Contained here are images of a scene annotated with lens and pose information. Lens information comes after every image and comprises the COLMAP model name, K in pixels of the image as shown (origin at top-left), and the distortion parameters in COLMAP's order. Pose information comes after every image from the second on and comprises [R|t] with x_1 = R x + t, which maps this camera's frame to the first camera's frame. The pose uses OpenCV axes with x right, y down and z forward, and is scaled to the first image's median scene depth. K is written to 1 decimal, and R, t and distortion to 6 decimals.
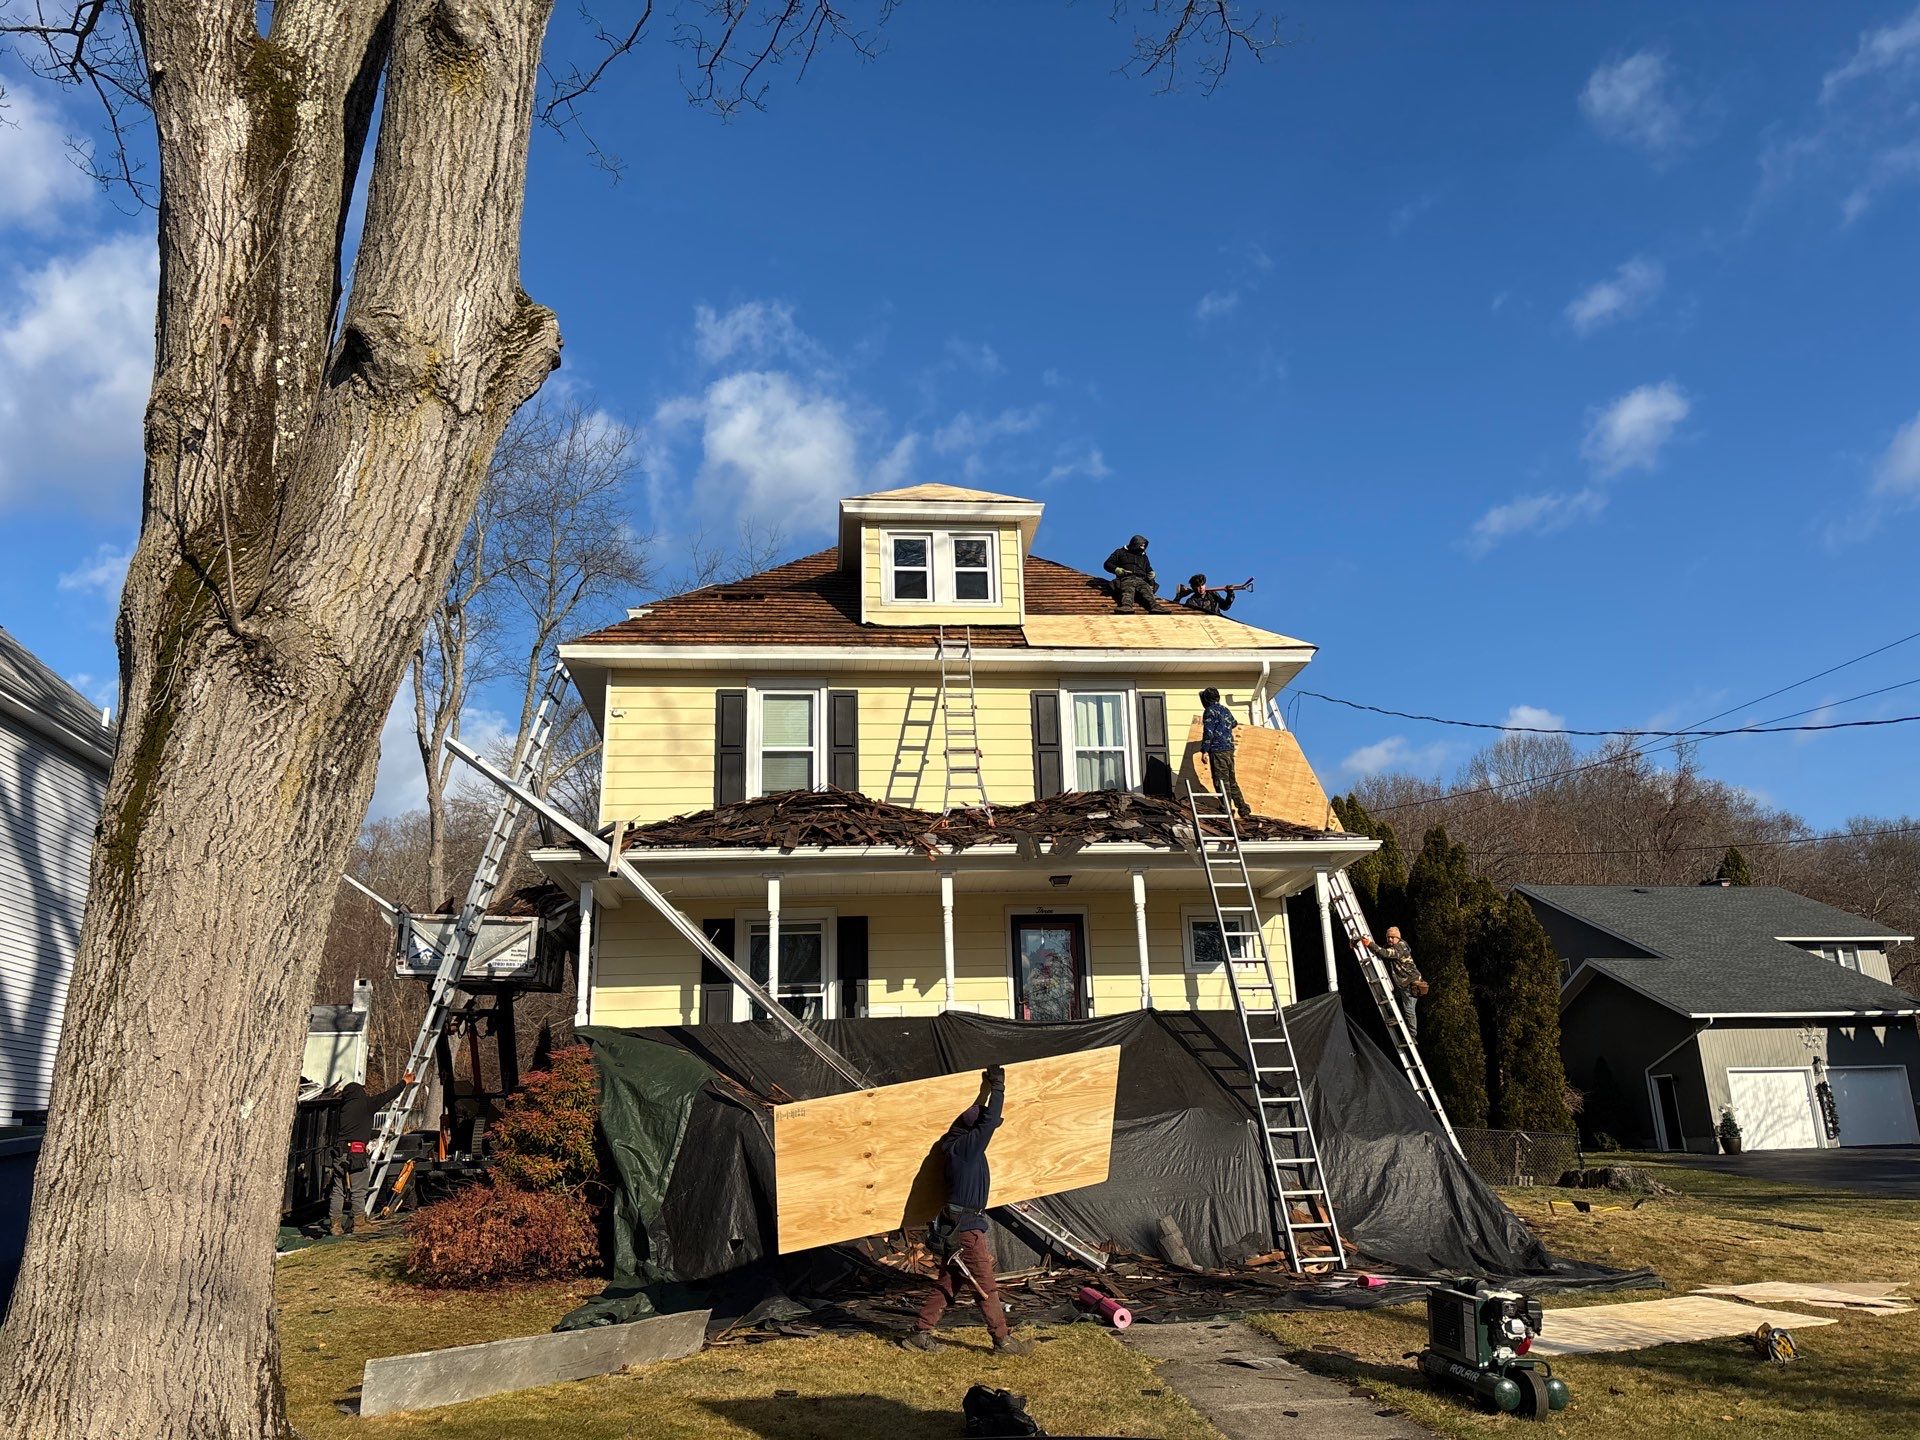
lens RADIAL K [[1285.7, 0, 960.0], [0, 1285.7, 720.0], [0, 0, 1]] dist [0.004075, -0.000419]
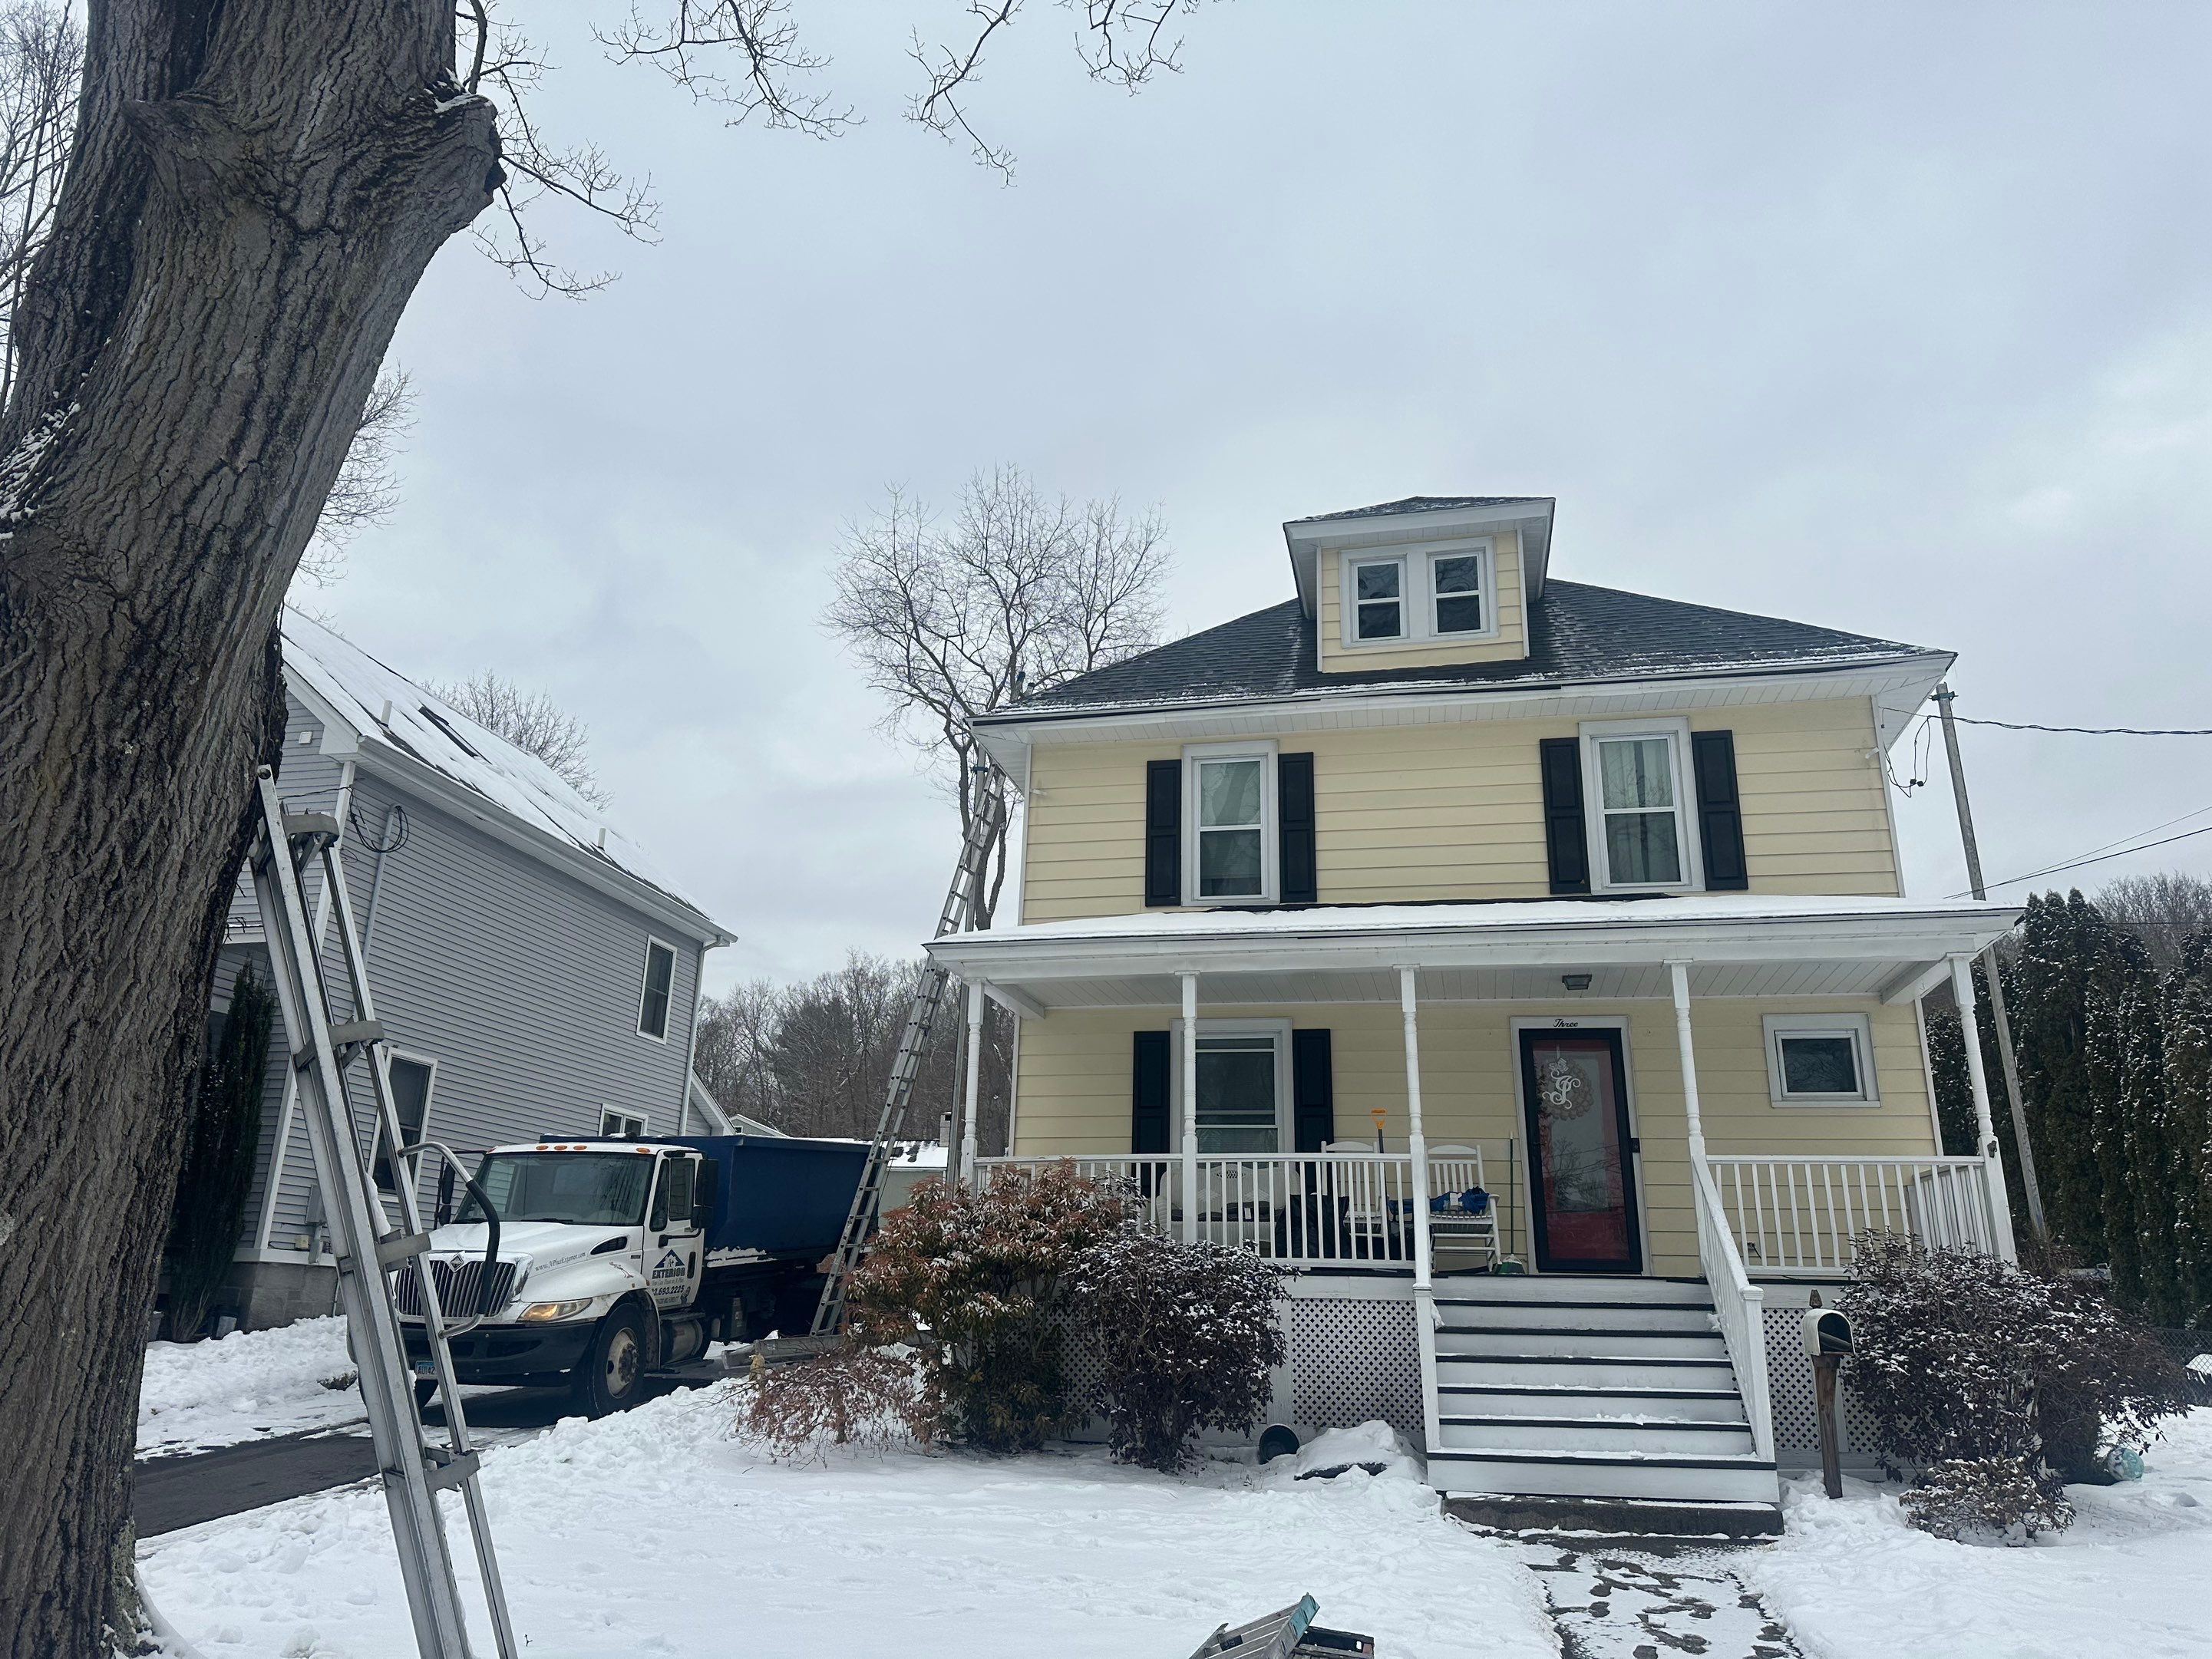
lens RADIAL K [[1372.0, 0, 1193.4], [0, 1372.0, 835.3], [0, 0, 1]] dist [0.045577, -0.036266]
pose [[0.957215, -0.048926, -0.285212, 0.272997], [0.045189, 0.998785, -0.019672, 0.124686], [0.285828, 0.005941, 0.958262, 0.436575]]
